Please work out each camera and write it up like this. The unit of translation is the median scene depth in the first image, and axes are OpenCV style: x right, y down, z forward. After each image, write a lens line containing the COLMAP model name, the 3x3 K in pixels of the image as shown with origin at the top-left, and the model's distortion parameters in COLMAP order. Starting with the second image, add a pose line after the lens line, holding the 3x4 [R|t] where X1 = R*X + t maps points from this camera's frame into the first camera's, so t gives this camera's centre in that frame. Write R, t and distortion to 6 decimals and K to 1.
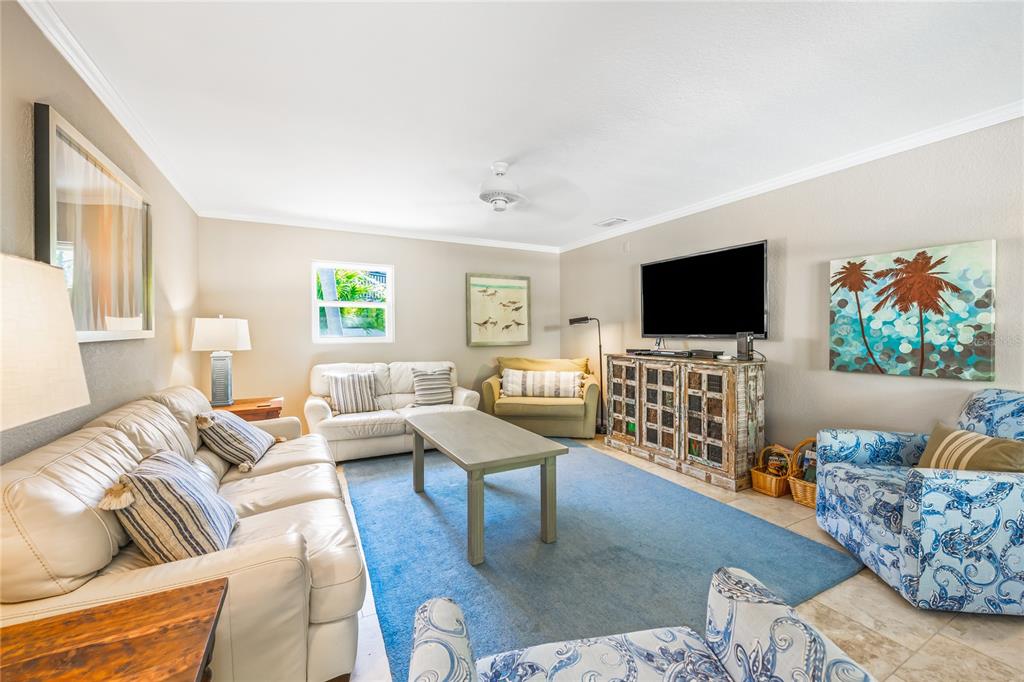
lens RADIAL K [[416.8, 0, 513.5], [0, 416.8, 334.8], [0, 0, 1]] dist [-0.002437, -0.001653]
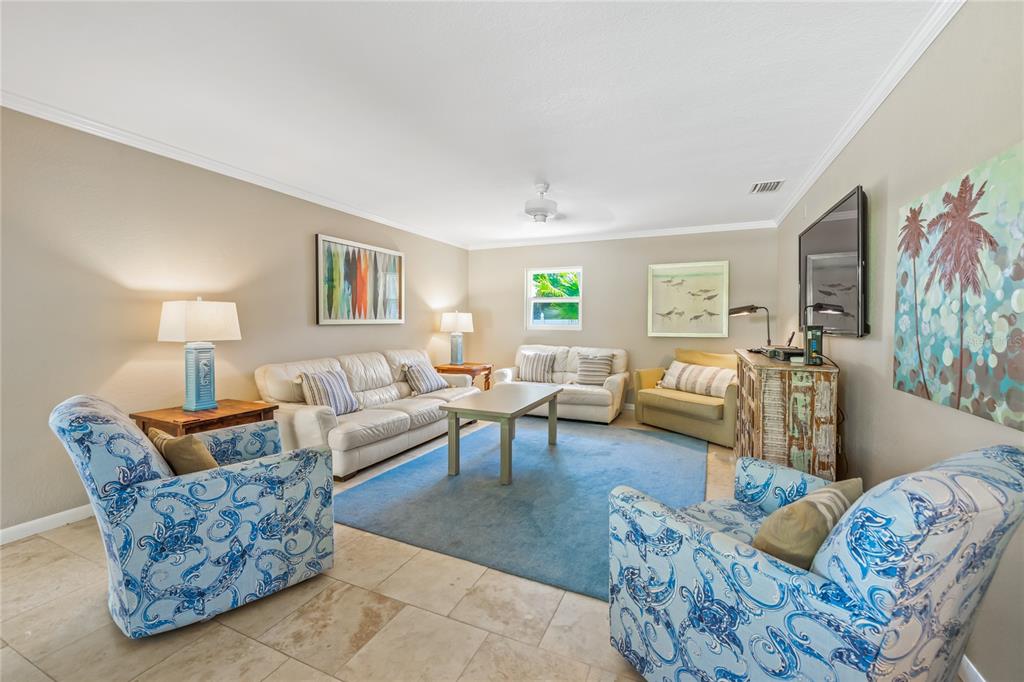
lens RADIAL K [[416.8, 0, 509.0], [0, 416.8, 330.4], [0, 0, 1]] dist [-0.002437, -0.001653]
pose [[0.611723, 0.025501, -0.790661, 0.961797], [-0.015586, 0.999675, 0.020184, -0.004841], [0.790918, -0.000024, 0.611922, 0.192573]]
